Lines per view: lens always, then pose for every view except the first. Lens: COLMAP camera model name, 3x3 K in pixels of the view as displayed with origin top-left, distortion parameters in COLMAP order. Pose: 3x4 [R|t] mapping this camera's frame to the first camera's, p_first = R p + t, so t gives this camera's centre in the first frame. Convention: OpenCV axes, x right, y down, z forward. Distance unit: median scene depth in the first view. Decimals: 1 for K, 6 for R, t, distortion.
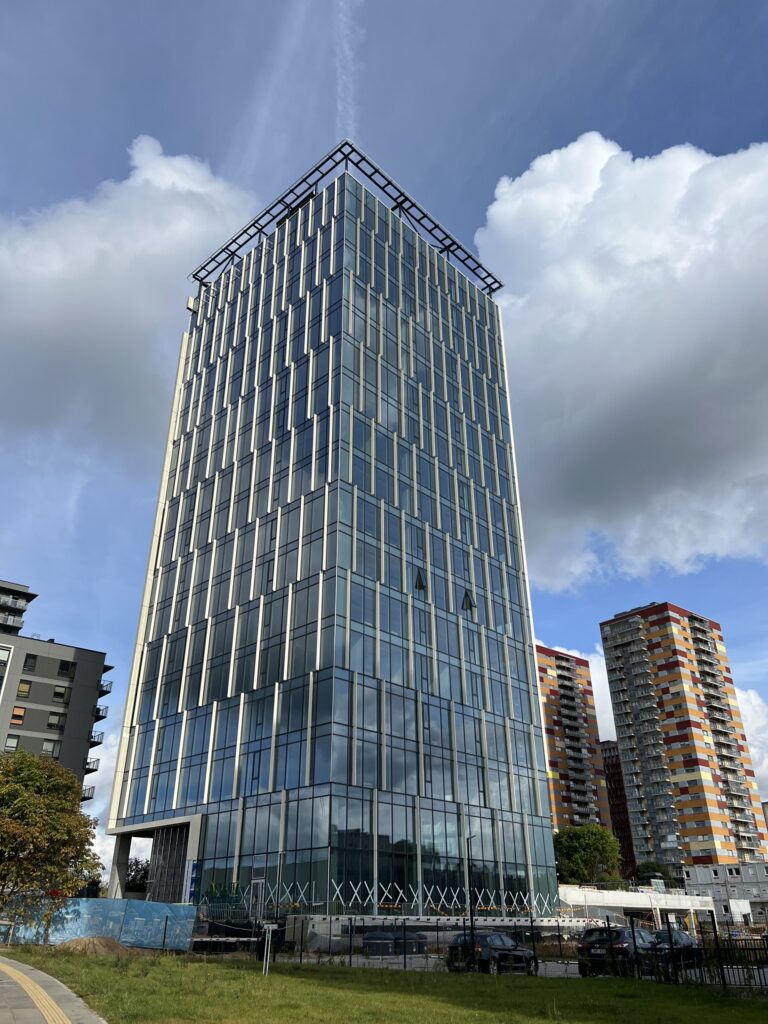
lens RADIAL K [[772.7, 0, 386.4], [0, 772.7, 508.4], [0, 0, 1]] dist [0.025454, -0.009080]
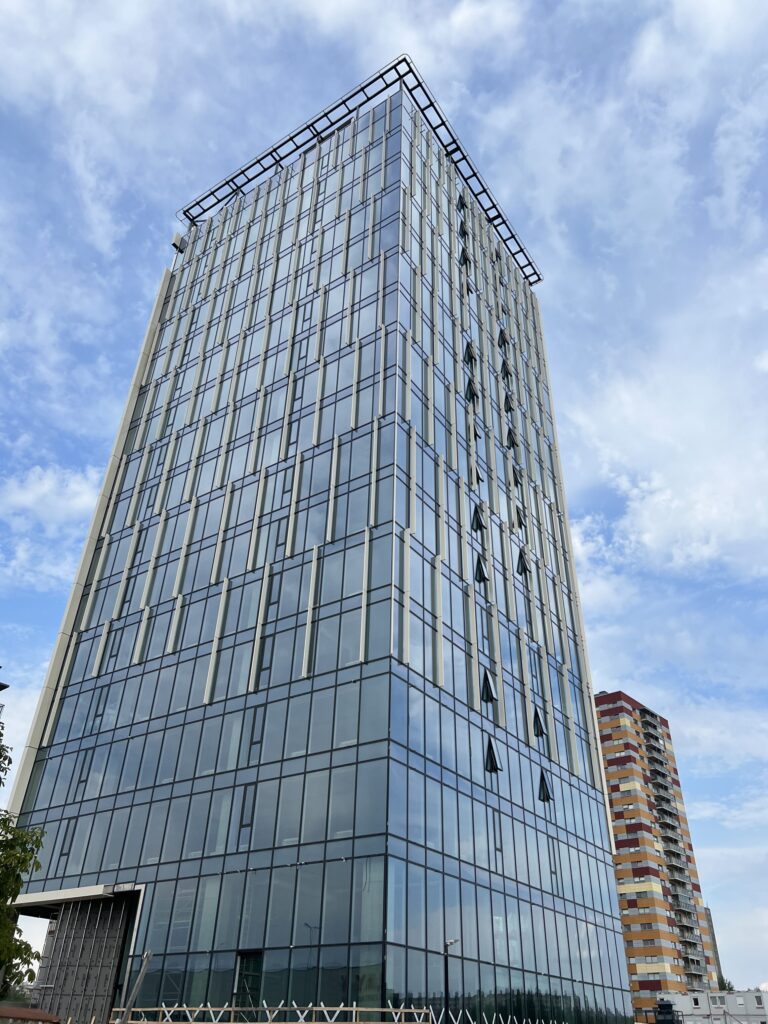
lens RADIAL K [[765.9, 0, 384.0], [0, 765.9, 512.0], [0, 0, 1]] dist [0.067268, -0.078649]
pose [[0.988072, 0.111489, 0.106222, -0.047422], [-0.099187, 0.988424, -0.114801, 0.047552], [-0.117792, 0.102896, 0.987693, 0.100886]]
